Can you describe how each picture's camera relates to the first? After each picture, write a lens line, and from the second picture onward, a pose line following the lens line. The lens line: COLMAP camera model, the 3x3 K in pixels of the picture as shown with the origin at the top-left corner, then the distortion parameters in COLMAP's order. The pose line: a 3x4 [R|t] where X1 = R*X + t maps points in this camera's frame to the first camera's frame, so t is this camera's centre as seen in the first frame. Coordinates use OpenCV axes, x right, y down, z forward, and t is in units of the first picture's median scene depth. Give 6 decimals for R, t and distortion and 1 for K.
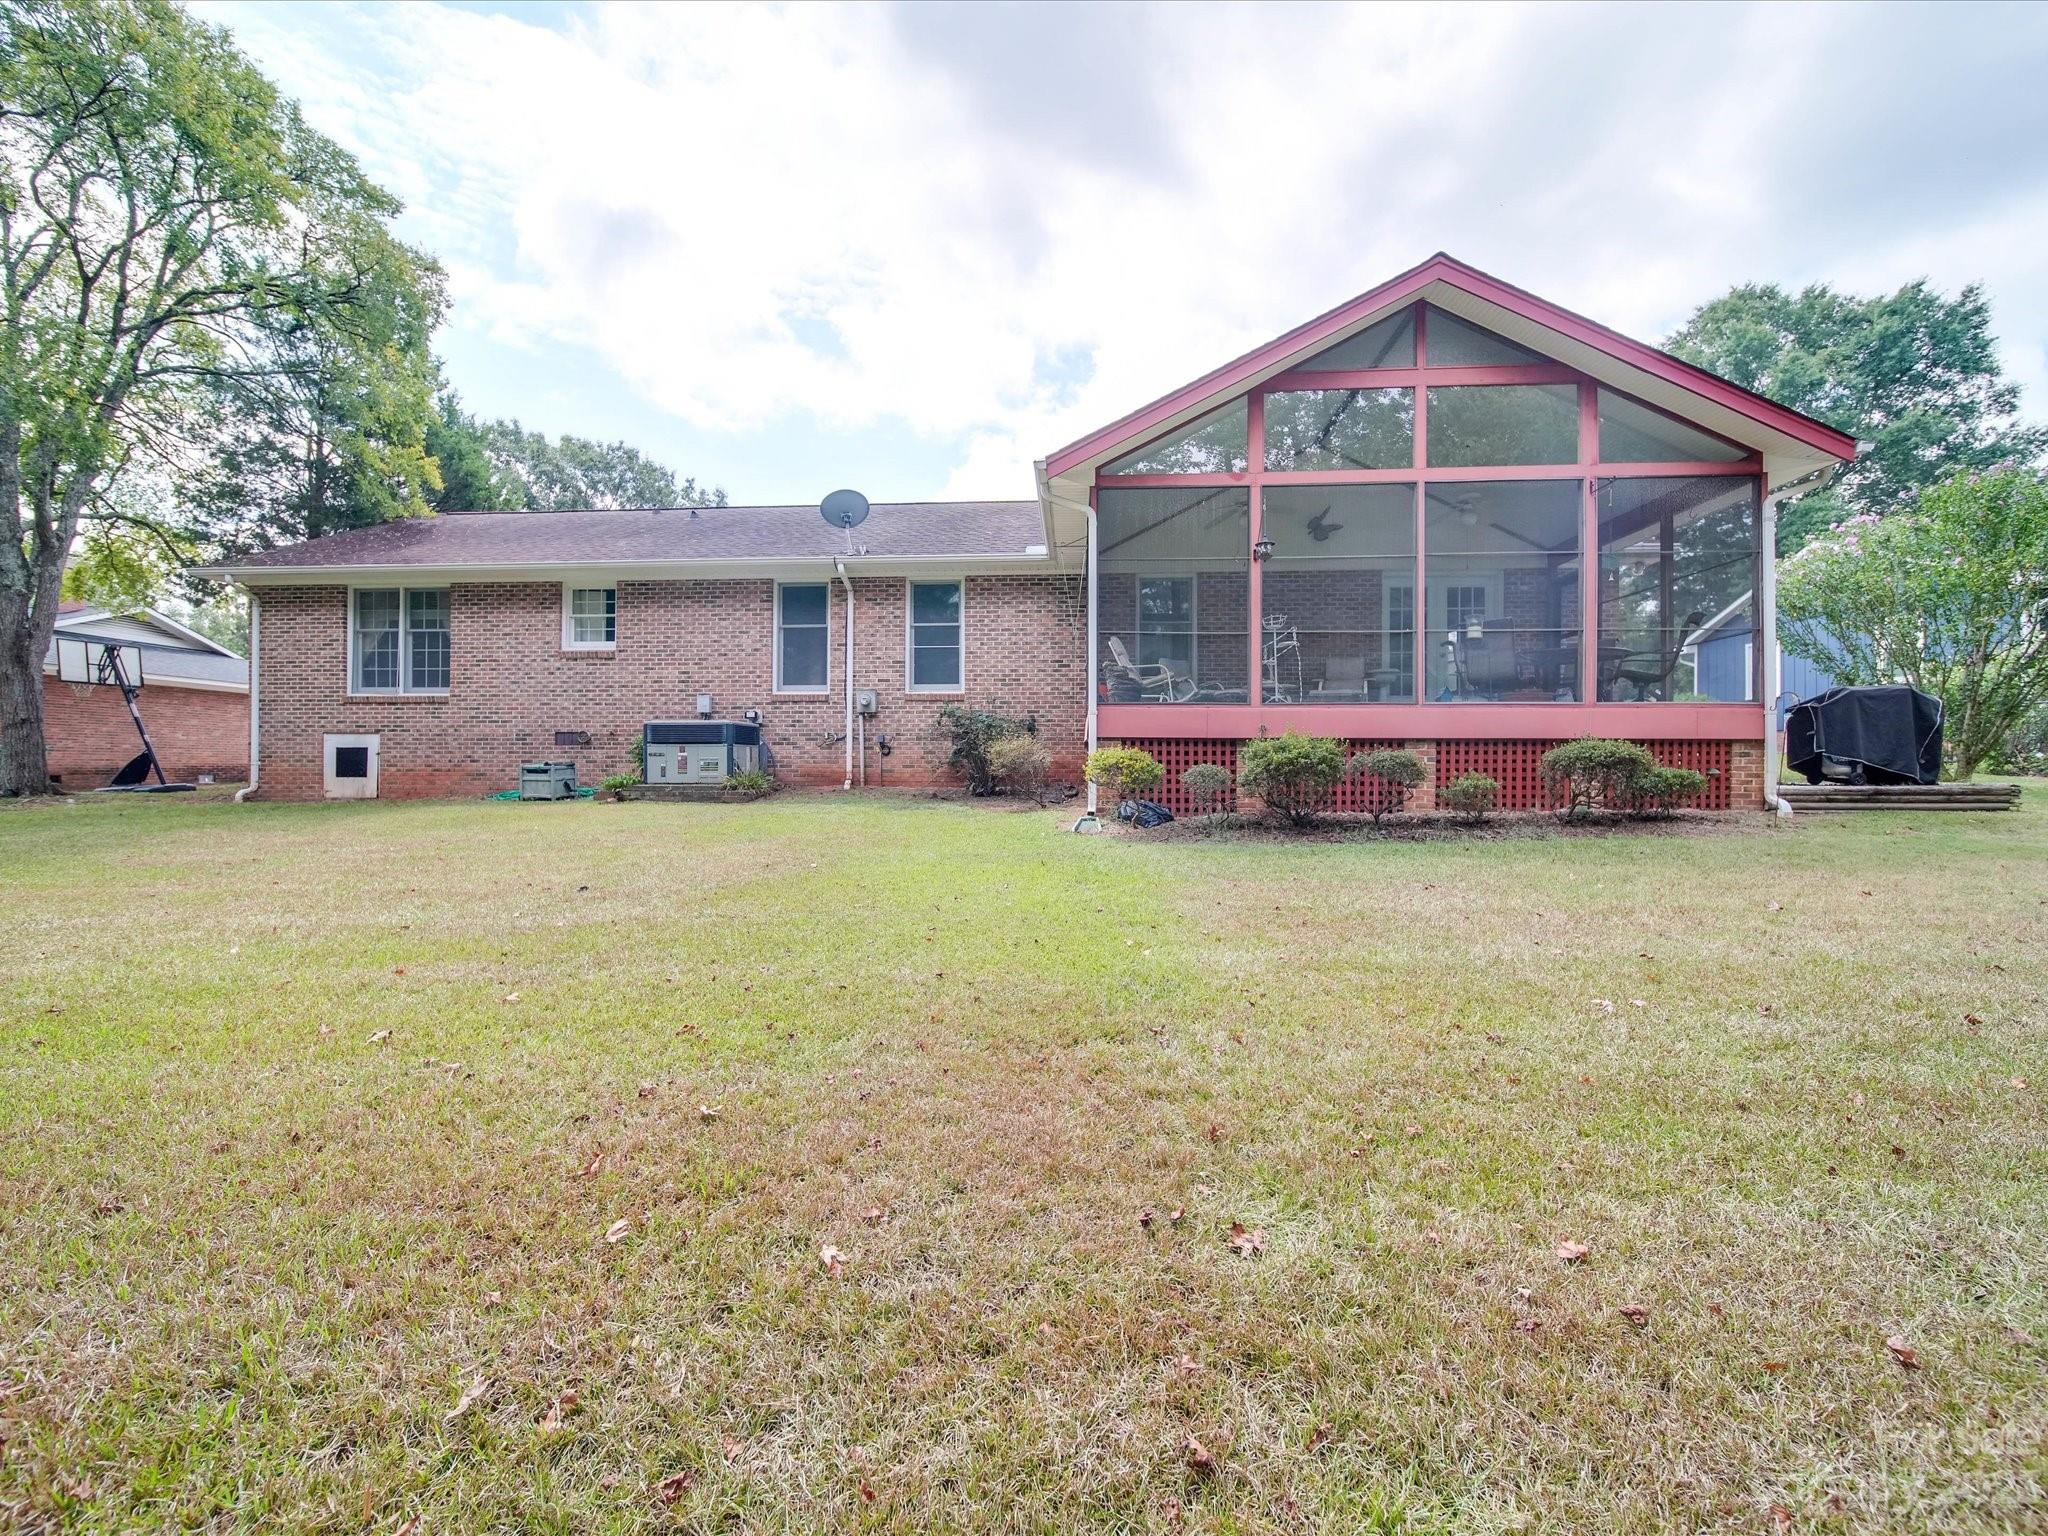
lens RADIAL K [[805.5, 0, 1026.9], [0, 805.5, 770.9], [0, 0, 1]] dist [-0.000612, -0.001790]
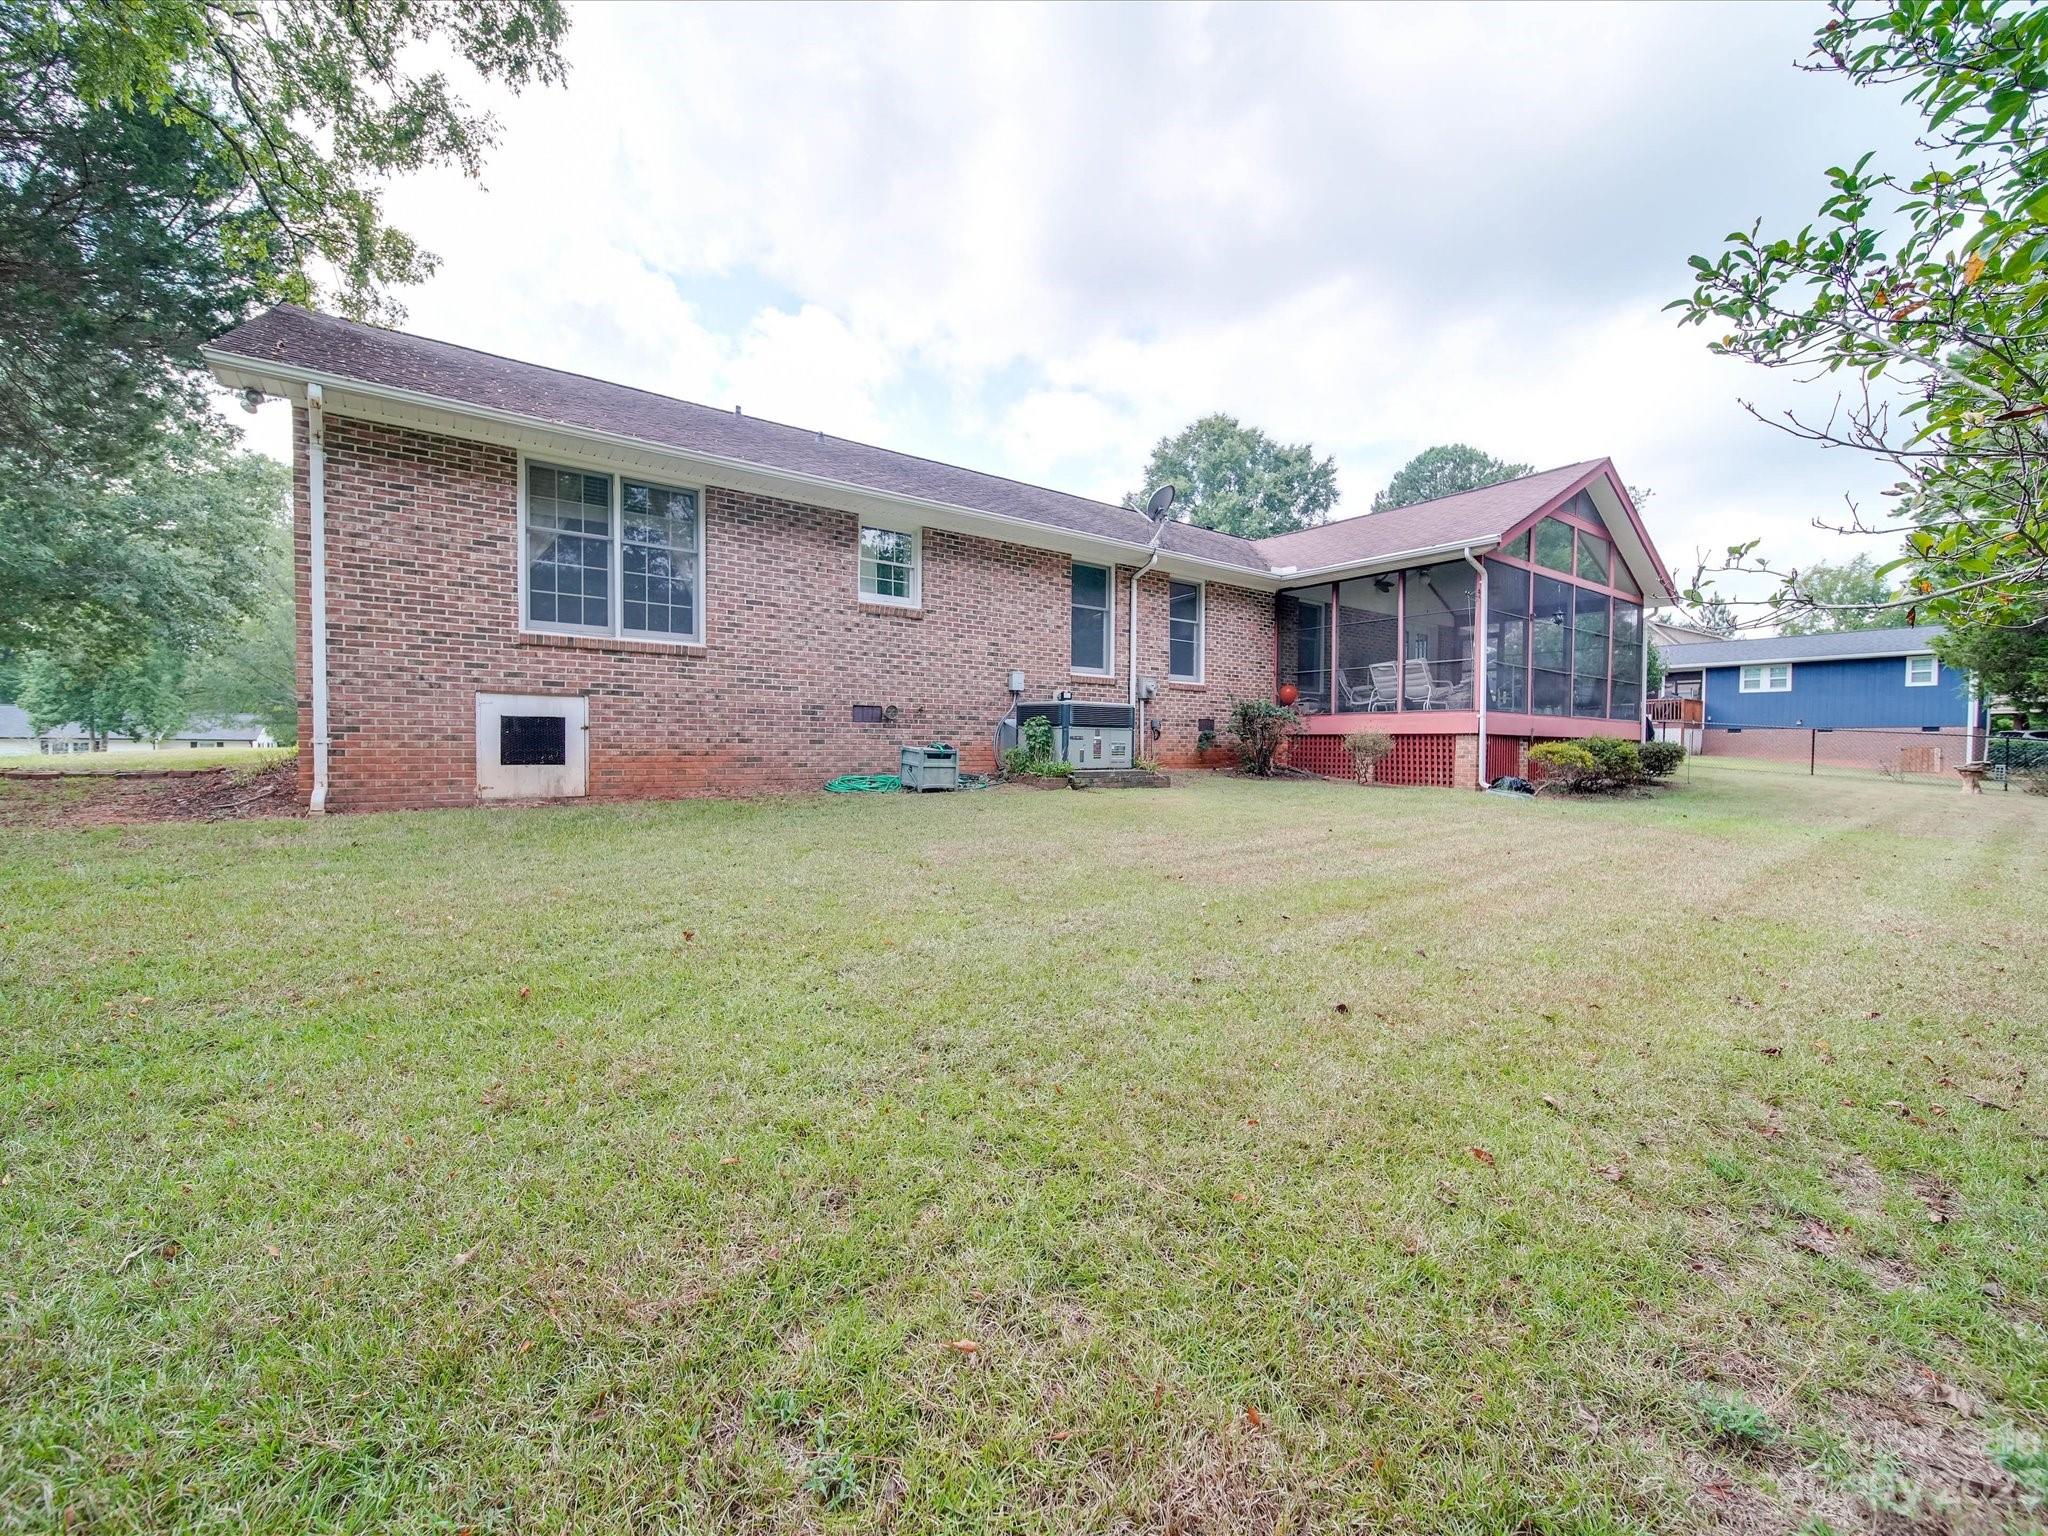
lens RADIAL K [[805.5, 0, 1027.3], [0, 805.5, 768.8], [0, 0, 1]] dist [-0.000612, -0.001790]
pose [[0.770522, -0.012648, 0.637288, -0.954540], [-0.006527, 0.999594, 0.027730, -0.008843], [-0.637380, -0.025526, 0.770126, 0.281219]]
